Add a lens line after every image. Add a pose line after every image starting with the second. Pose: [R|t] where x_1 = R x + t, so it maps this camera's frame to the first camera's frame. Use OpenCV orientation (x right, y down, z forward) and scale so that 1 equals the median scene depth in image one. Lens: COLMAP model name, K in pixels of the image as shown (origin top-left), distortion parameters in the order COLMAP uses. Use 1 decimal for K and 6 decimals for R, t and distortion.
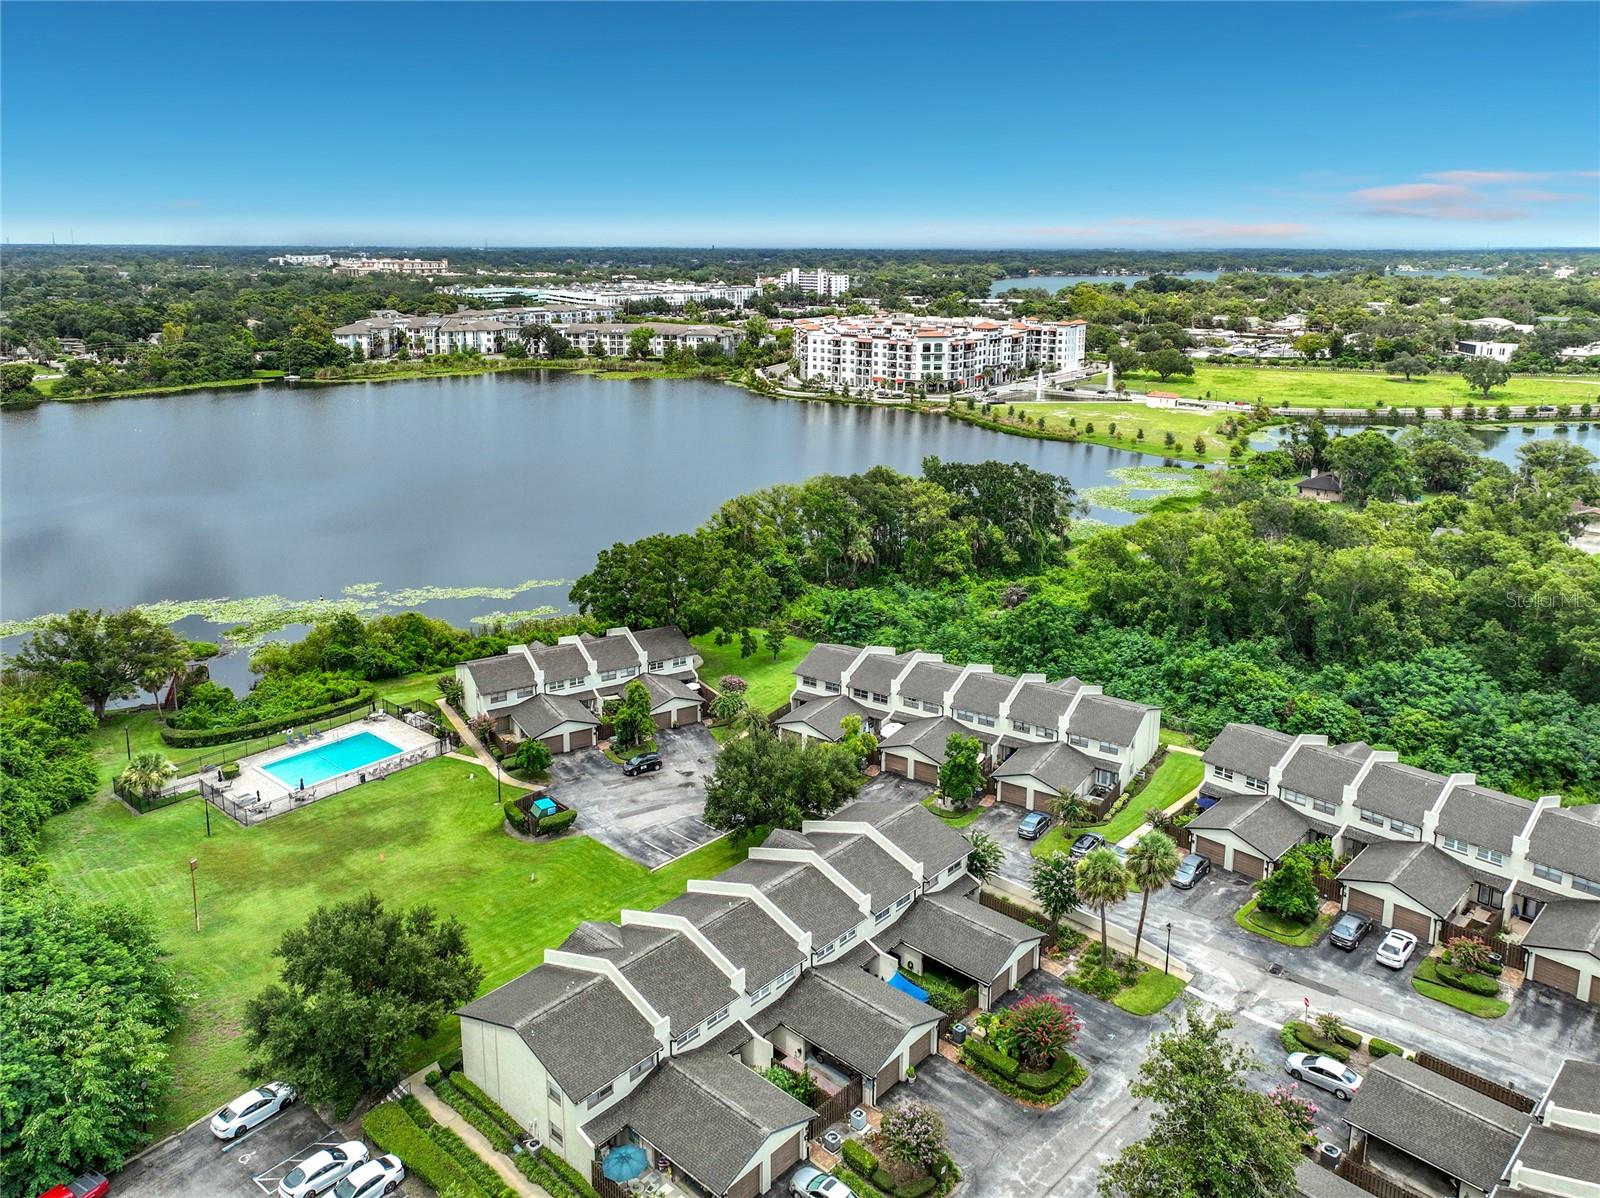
lens RADIAL K [[1166.6, 0, 795.0], [0, 1166.6, 483.3], [0, 0, 1]] dist [-0.000389, 0.010814]
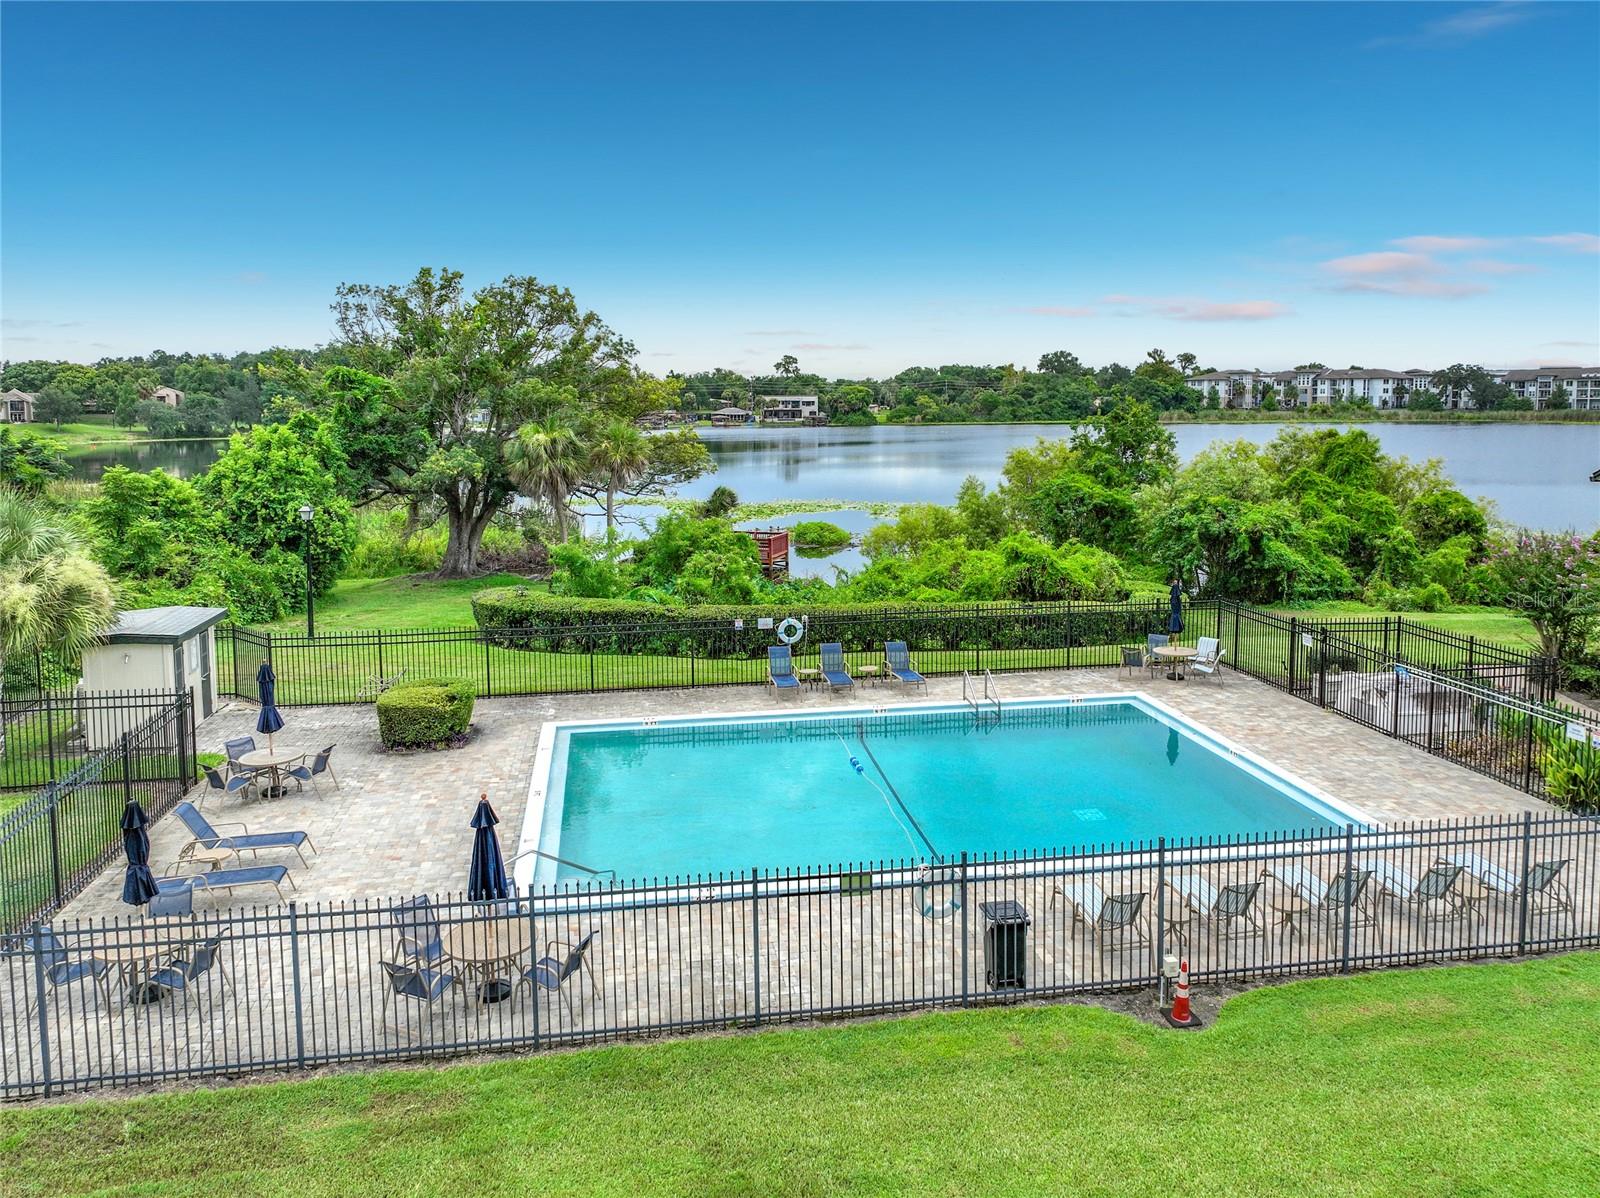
lens RADIAL K [[1159.4, 0, 798.7], [0, 1159.4, 506.5], [0, 0, 1]] dist [0.004758, 0.006749]
pose [[0.766190, 0.049119, -0.640734, -0.084181], [-0.118746, 0.990726, -0.066047, 0.058622], [0.631547, 0.126689, 0.764917, 0.238858]]
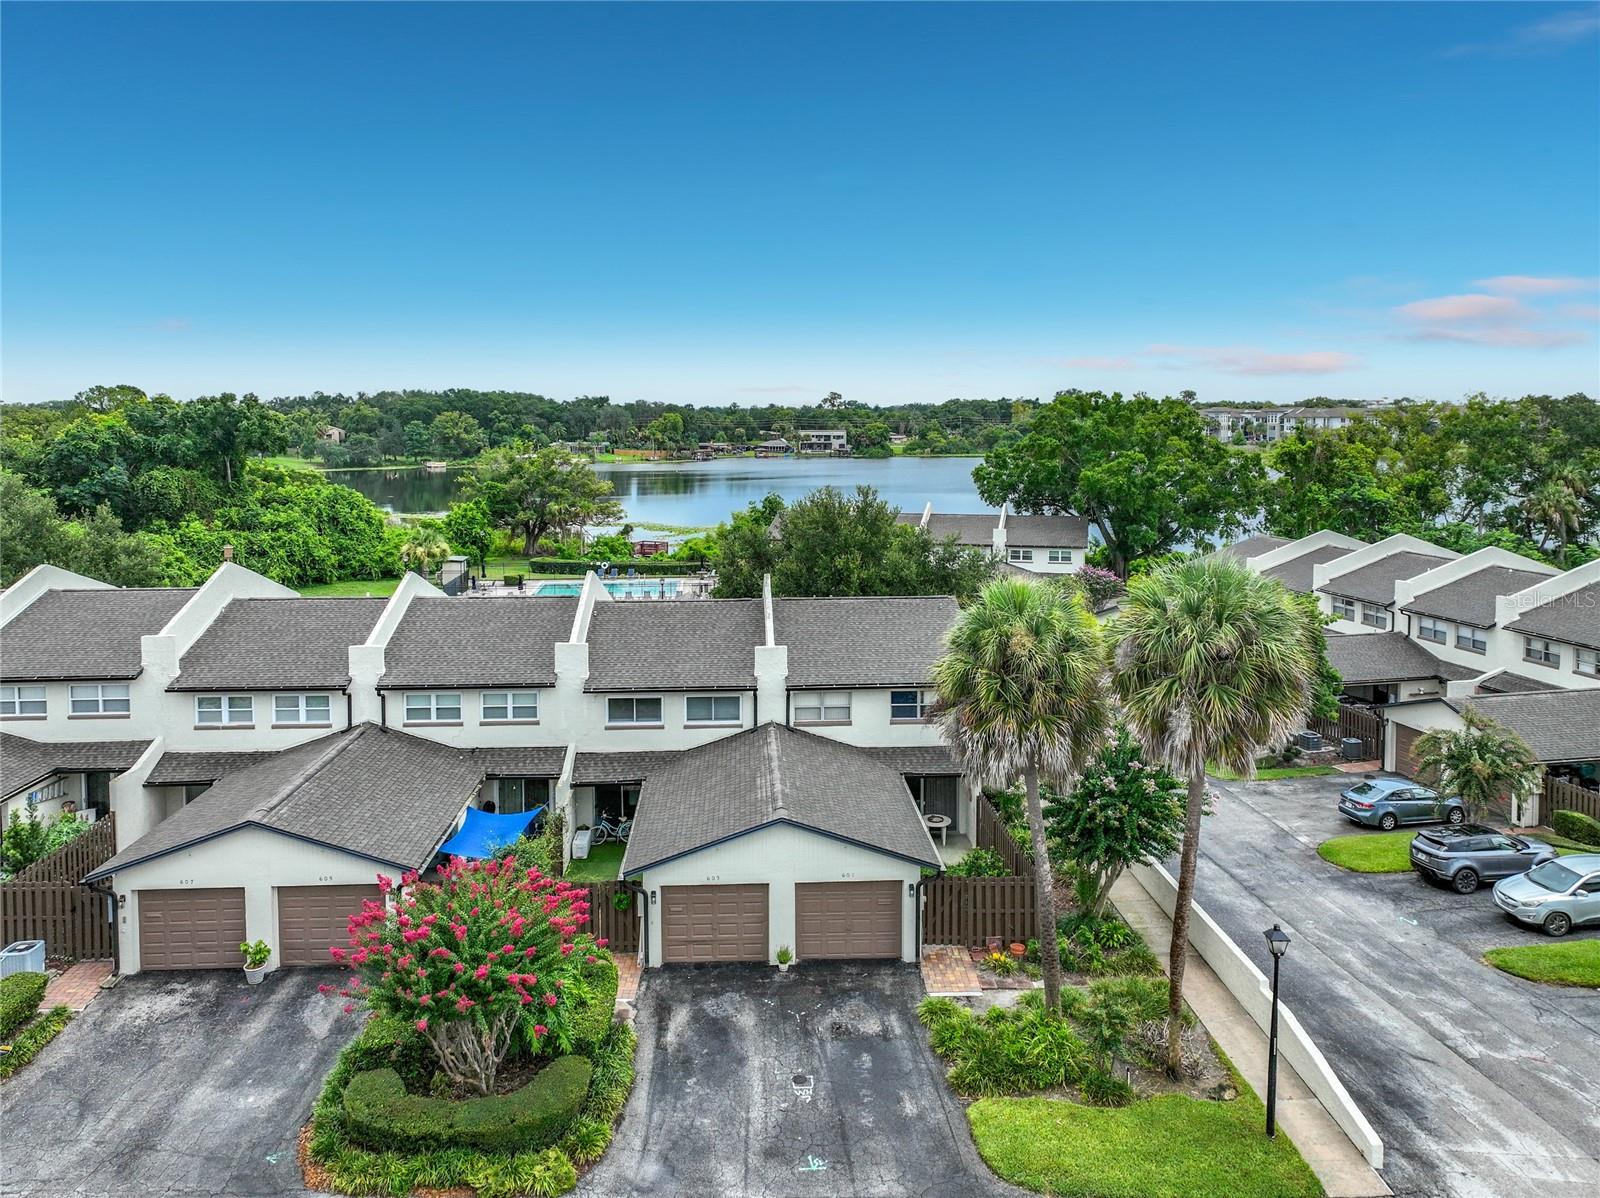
lens RADIAL K [[1166.6, 0, 795.0], [0, 1166.6, 483.3], [0, 0, 1]] dist [-0.000389, 0.010814]
pose [[0.707672, 0.035796, -0.705633, 0.080566], [-0.135323, 0.987094, -0.085639, 0.059714], [0.693460, 0.156093, 0.703383, 0.136985]]
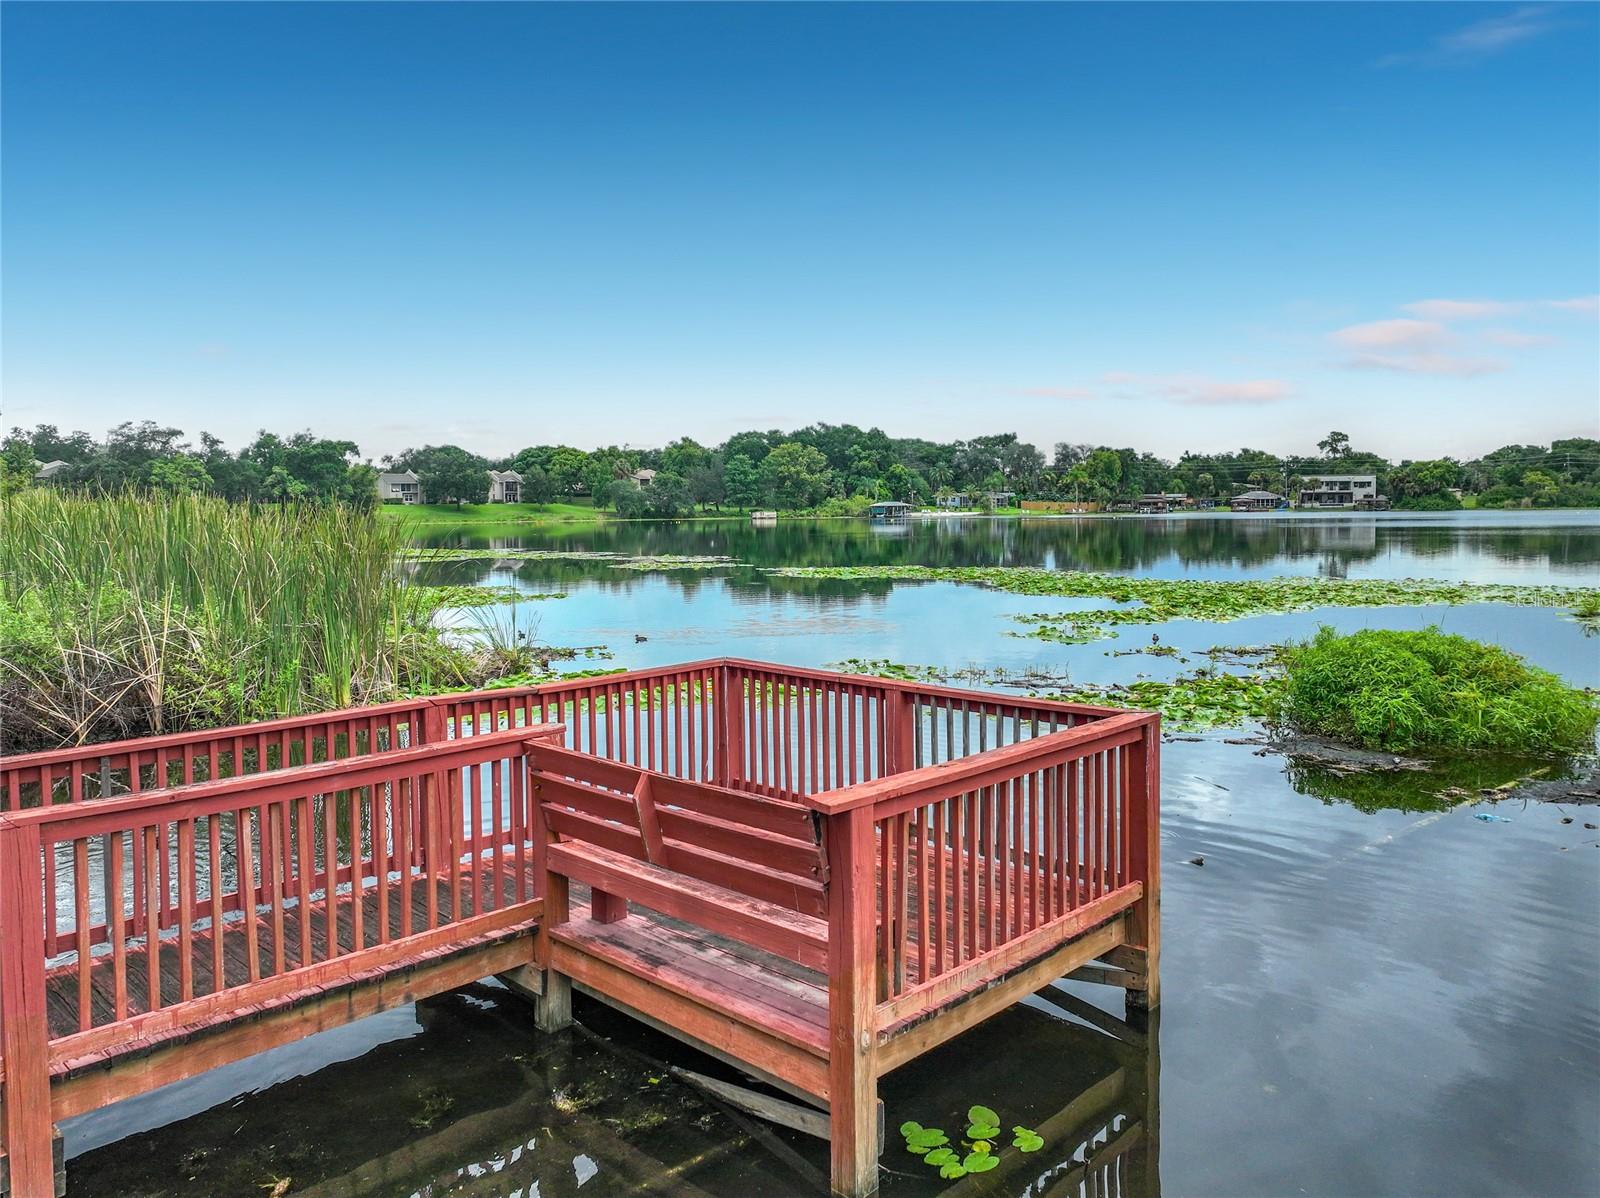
lens RADIAL K [[1139.9, 0, 816.3], [0, 1139.9, 558.5], [0, 0, 1]] dist [0.015581, -0.000709]
pose [[0.422948, 0.032347, -0.905576, -0.161377], [-0.169610, 0.984526, -0.044050, 0.052215], [0.890139, 0.172226, 0.421890, 0.332657]]
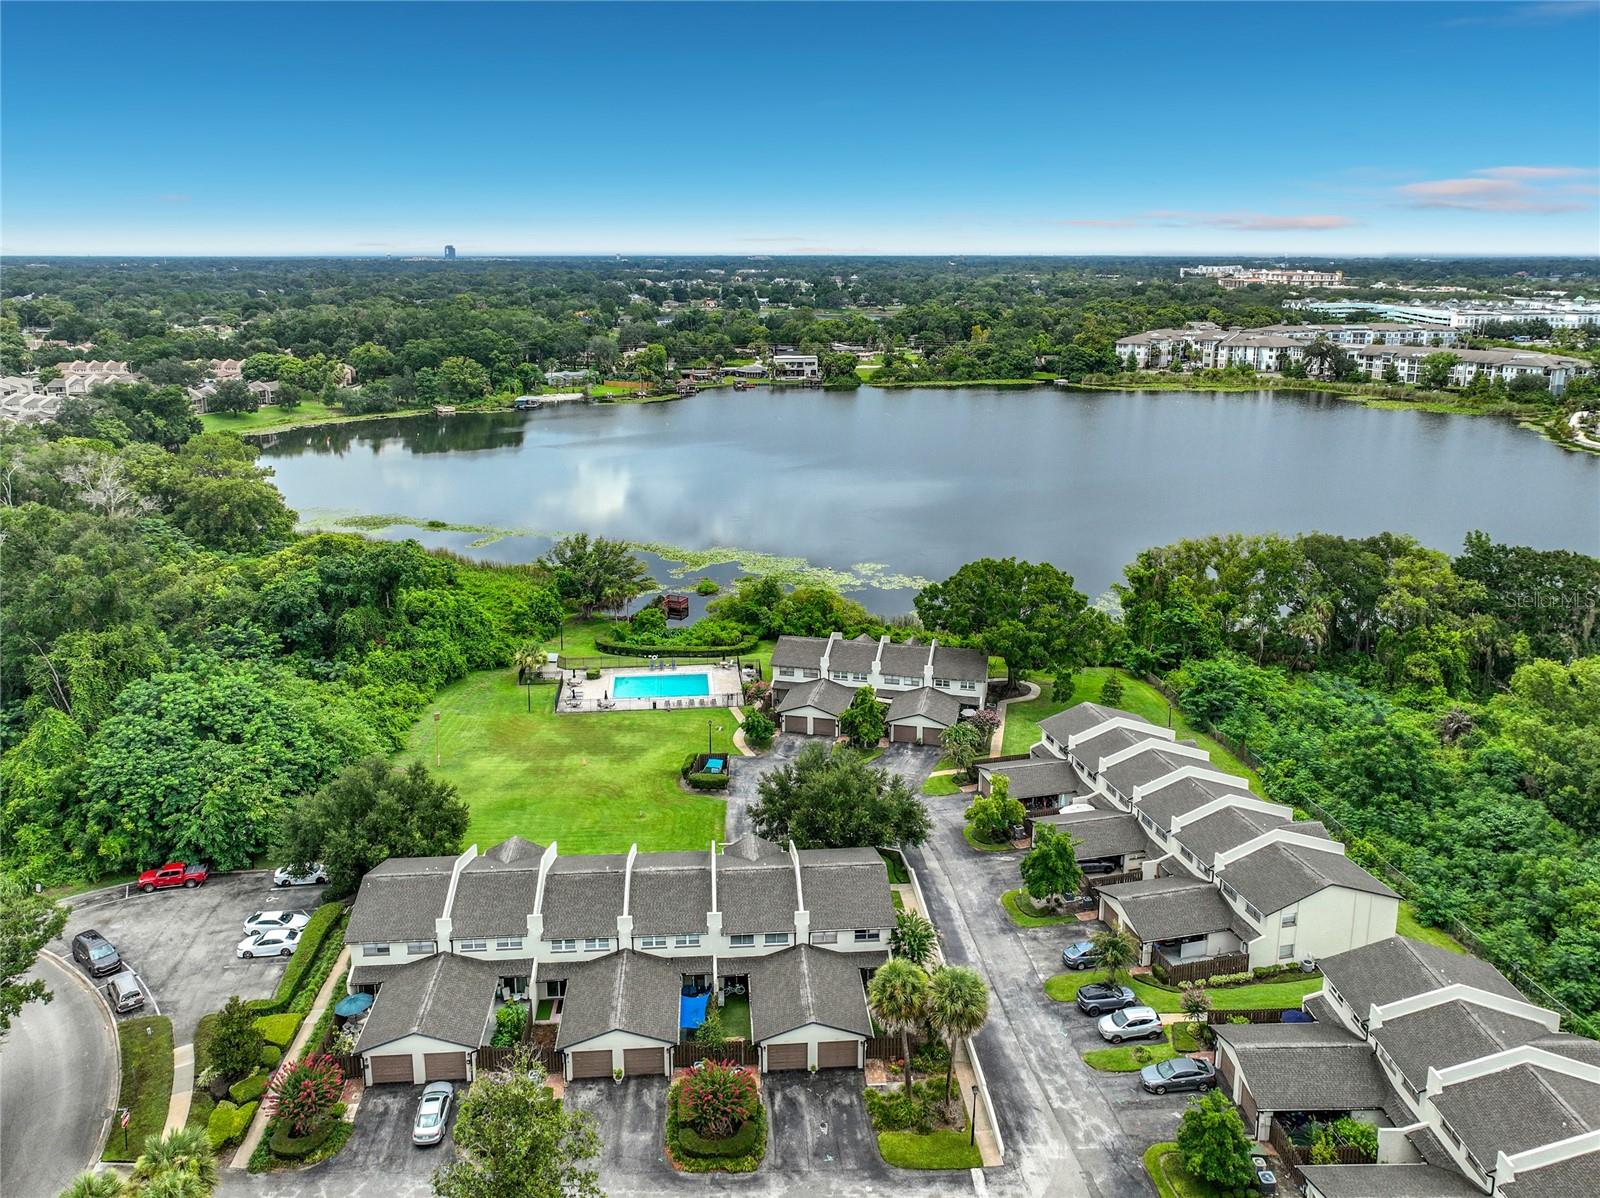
lens RADIAL K [[1162.6, 0, 798.2], [0, 1162.6, 503.8], [0, 0, 1]] dist [-0.005694, 0.026060]
pose [[0.728827, 0.142329, -0.669741, 0.137049], [-0.136332, 0.988736, 0.061761, -0.012722], [0.670988, 0.046295, 0.740022, 0.053506]]
